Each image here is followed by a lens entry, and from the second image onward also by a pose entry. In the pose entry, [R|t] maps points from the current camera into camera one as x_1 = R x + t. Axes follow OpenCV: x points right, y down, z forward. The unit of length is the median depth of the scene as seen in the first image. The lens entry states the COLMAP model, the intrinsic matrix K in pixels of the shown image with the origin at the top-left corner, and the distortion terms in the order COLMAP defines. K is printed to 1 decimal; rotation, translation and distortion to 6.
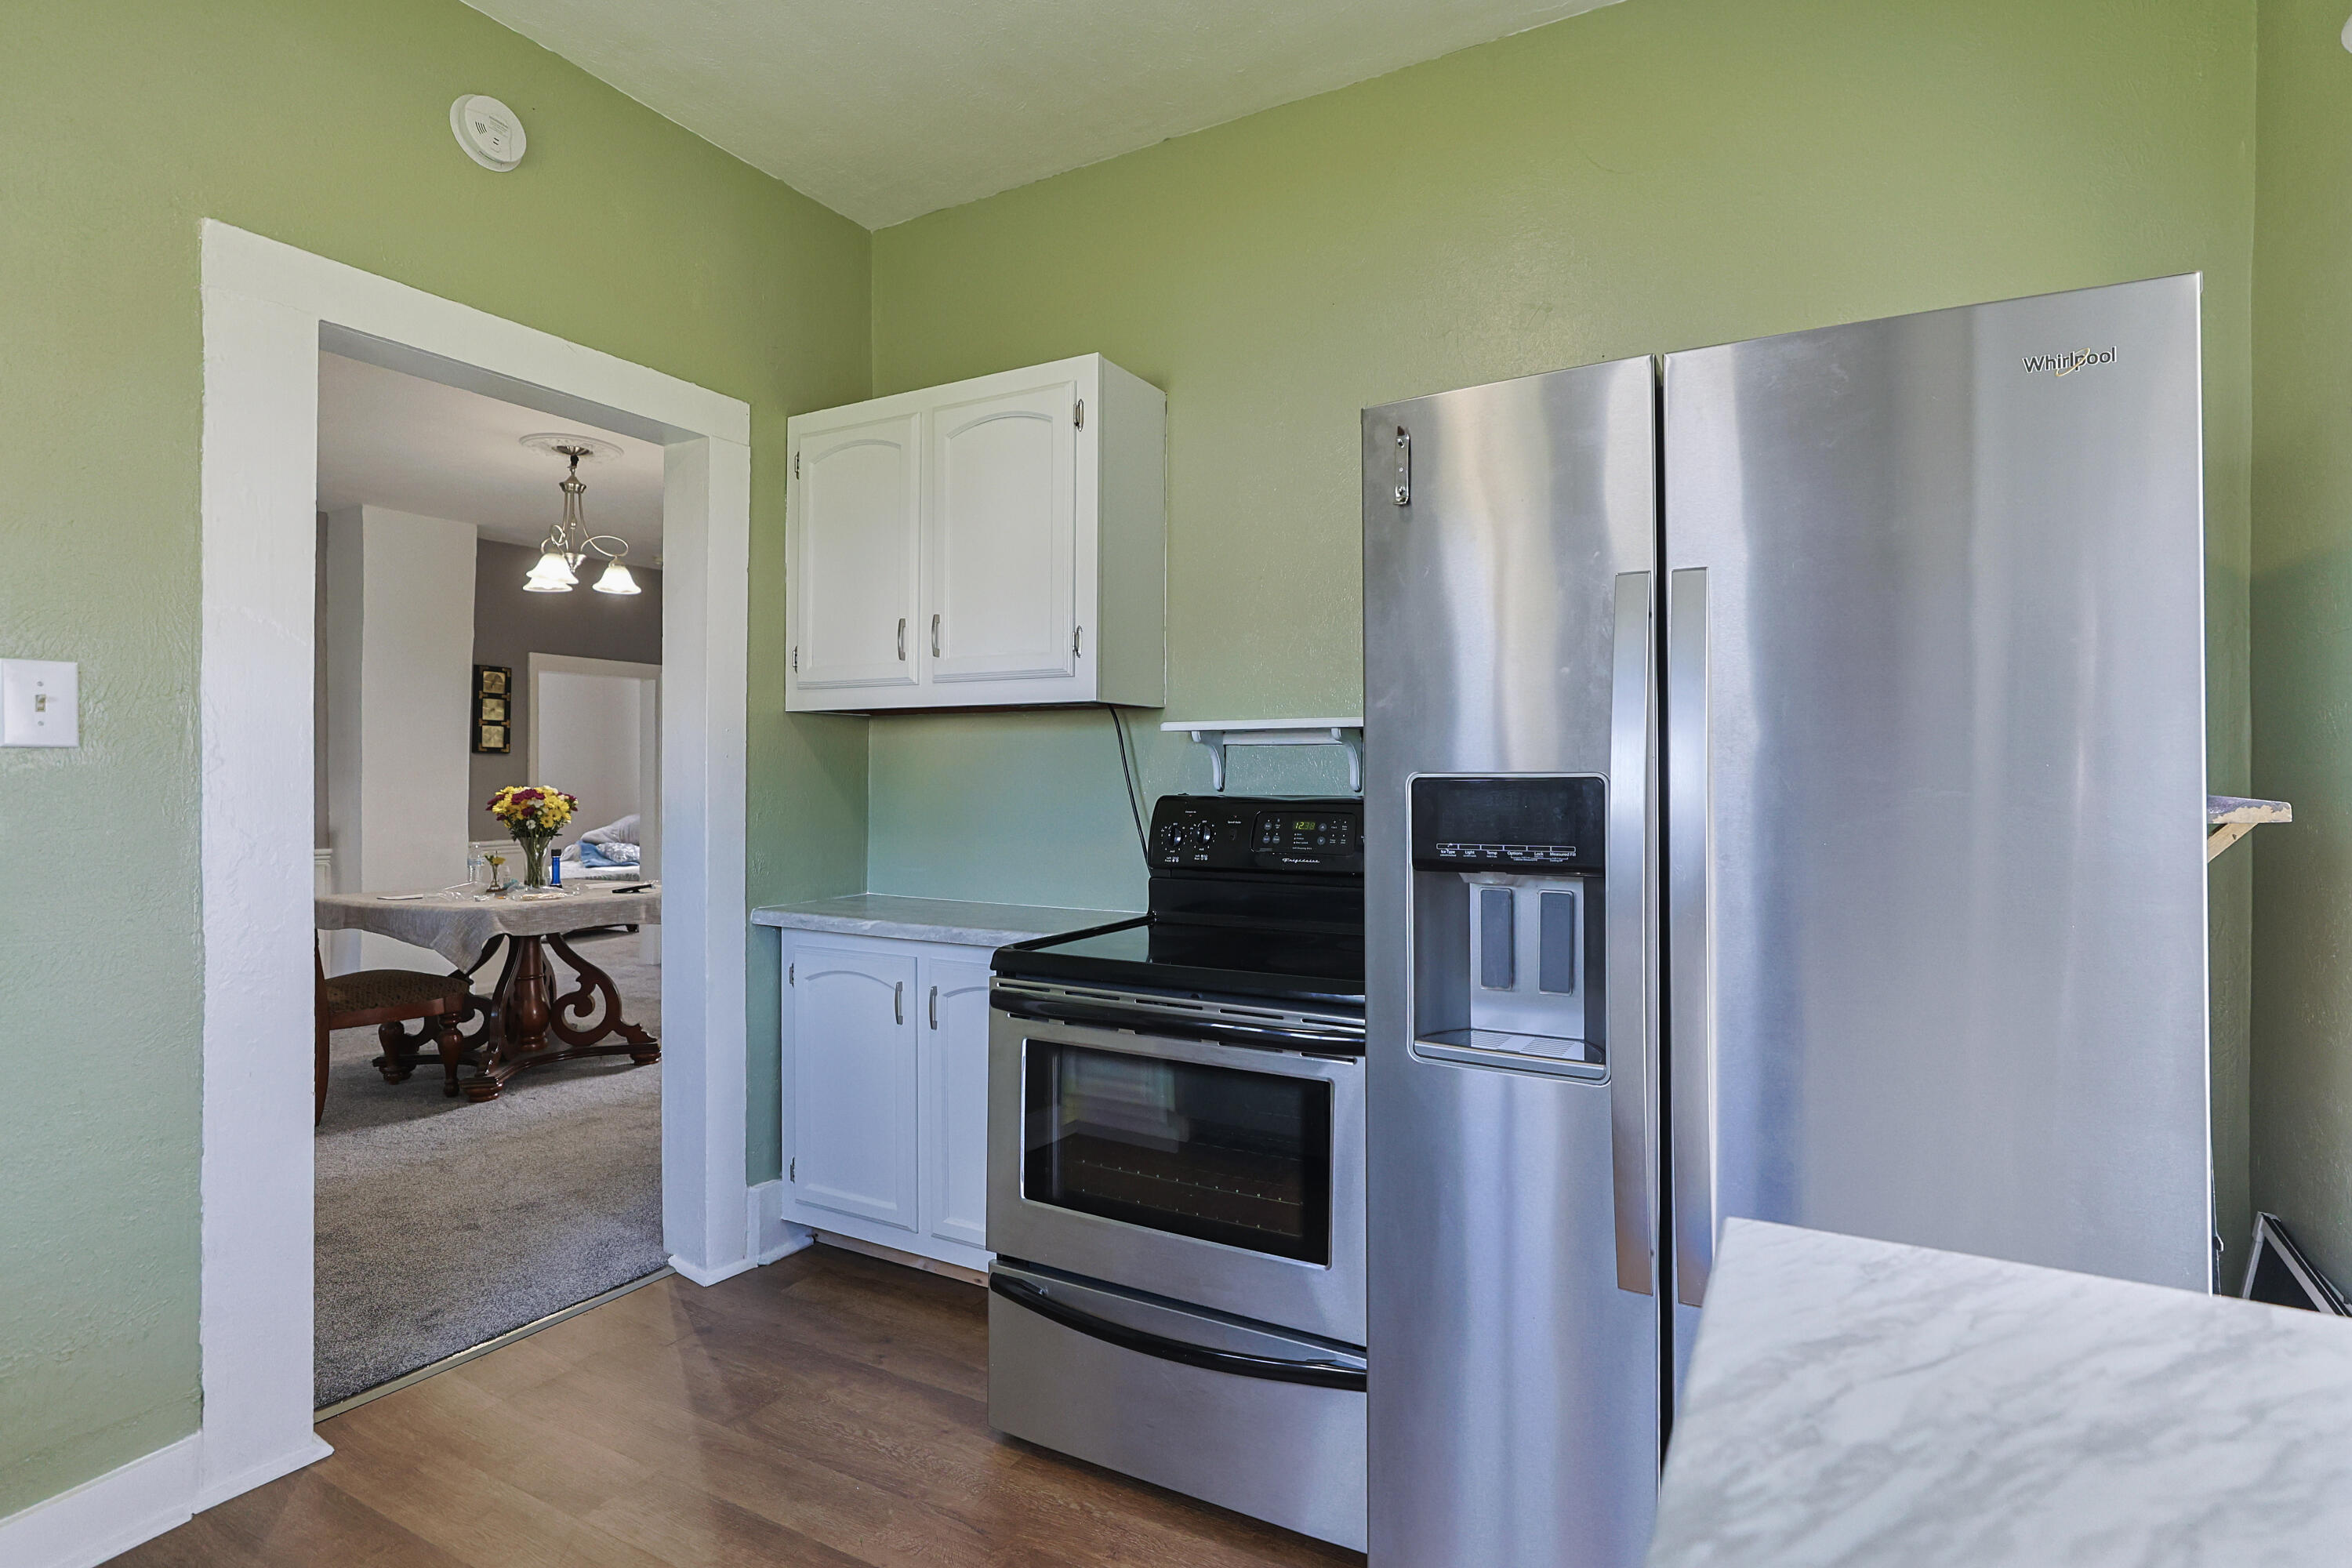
lens RADIAL K [[1133.1, 0, 1208.0], [0, 1133.1, 775.1], [0, 0, 1]] dist [-0.005139, 0.000368]
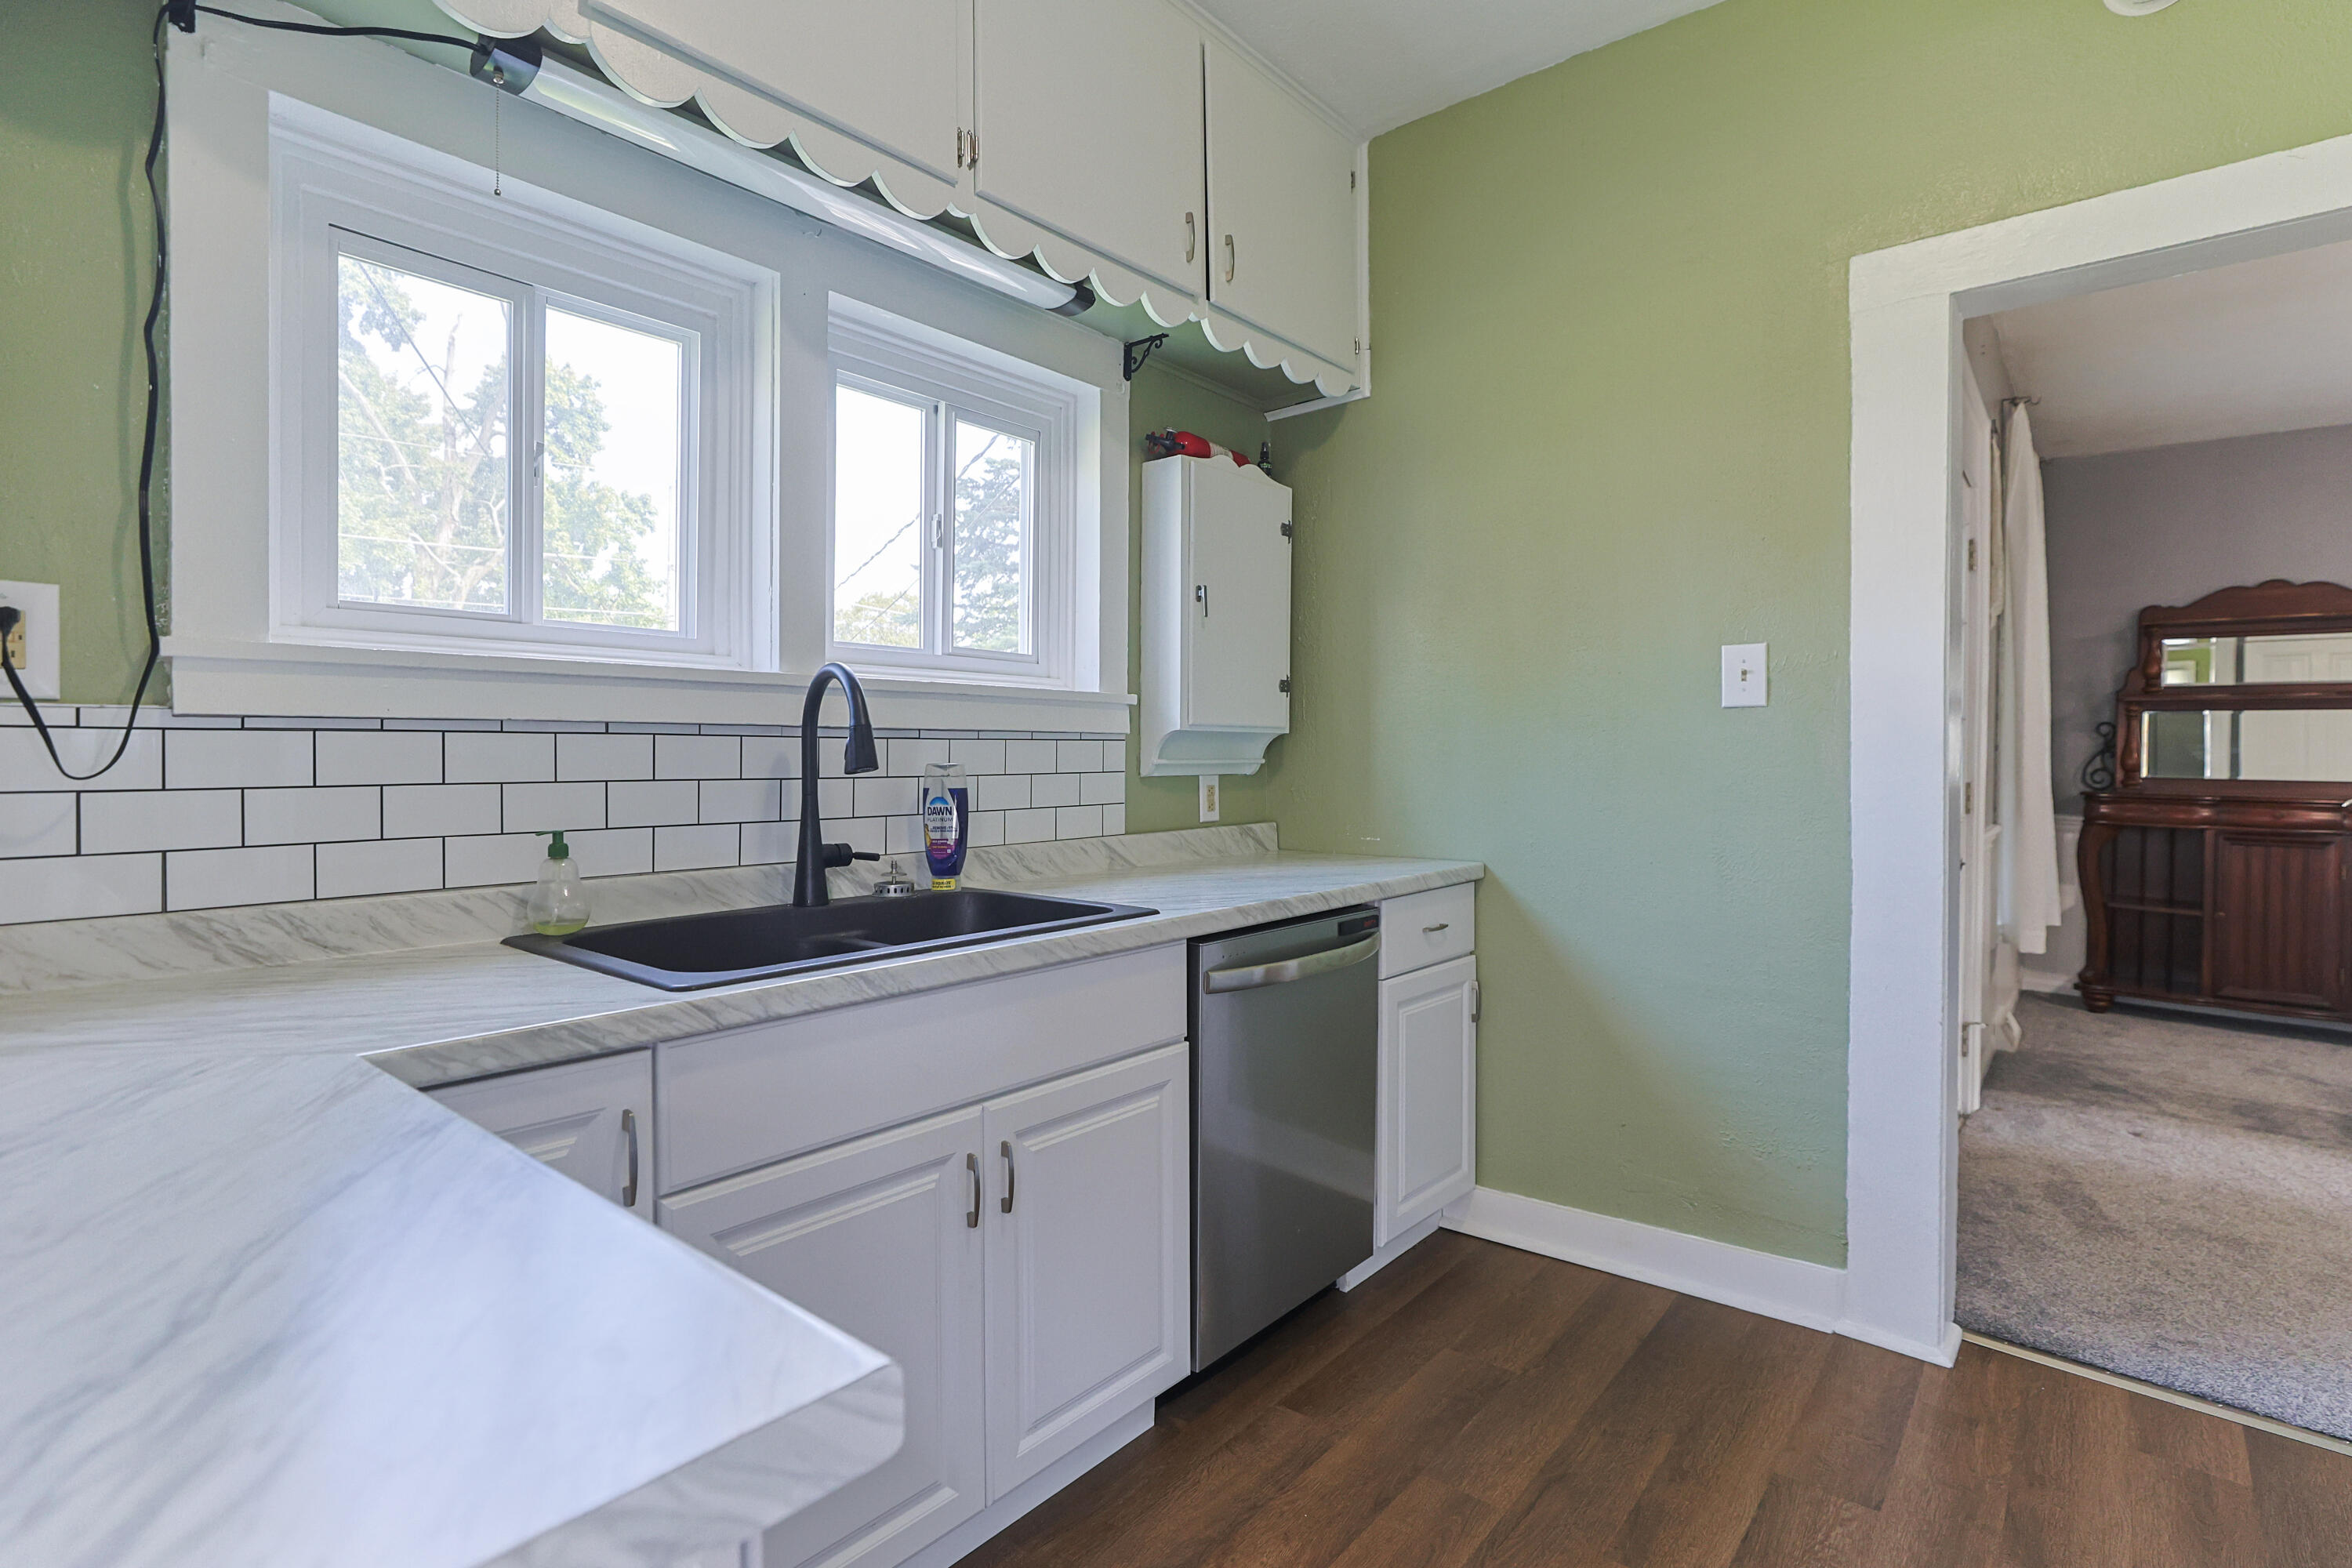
lens RADIAL K [[1131.2, 0, 1162.9], [0, 1131.2, 762.7], [0, 0, 1]] dist [-0.002229, 0.000127]
pose [[-0.211719, 0.008730, -0.977291, 0.165978], [-0.001644, 0.999956, 0.009289, 0.011094], [0.977329, 0.003573, -0.211696, 0.207499]]
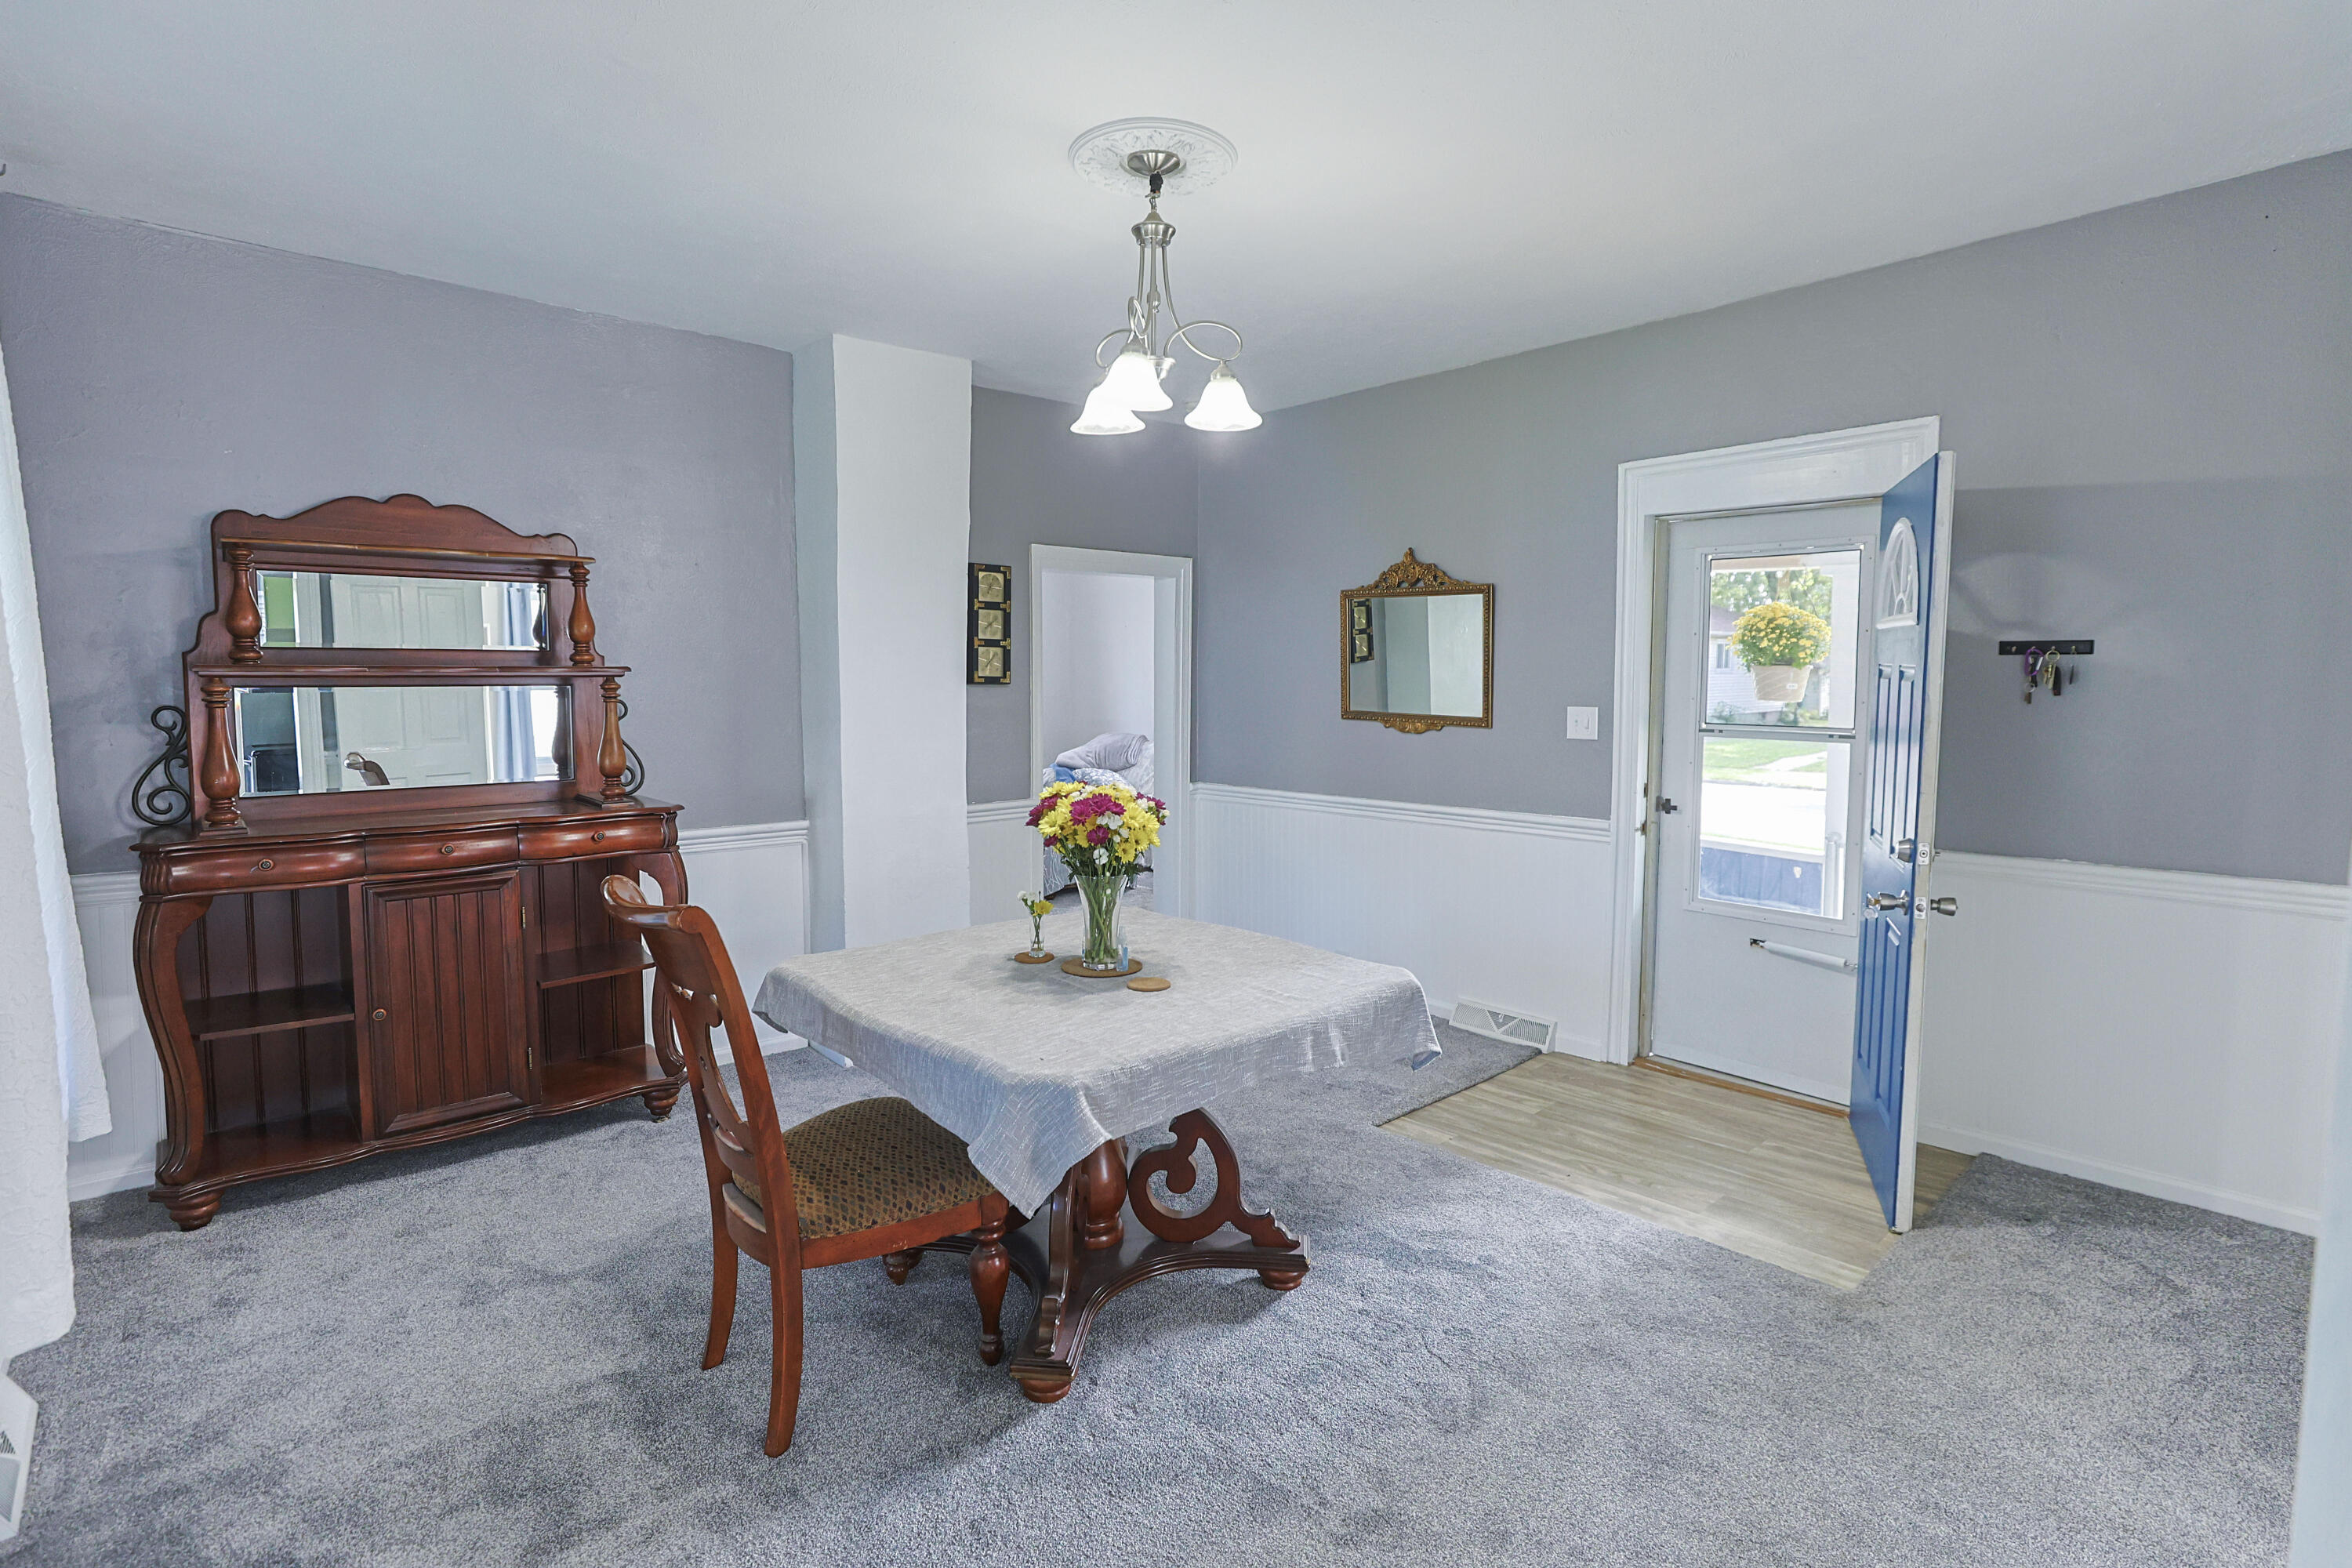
lens RADIAL K [[1129.9, 0, 1178.9], [0, 1129.9, 757.8], [0, 0, 1]] dist [0.002547, 0.002181]
pose [[0.938132, 0.036439, -0.344355, -0.352162], [-0.006008, 0.996011, 0.089028, -0.050505], [0.346225, -0.081451, 0.934609, 0.471675]]
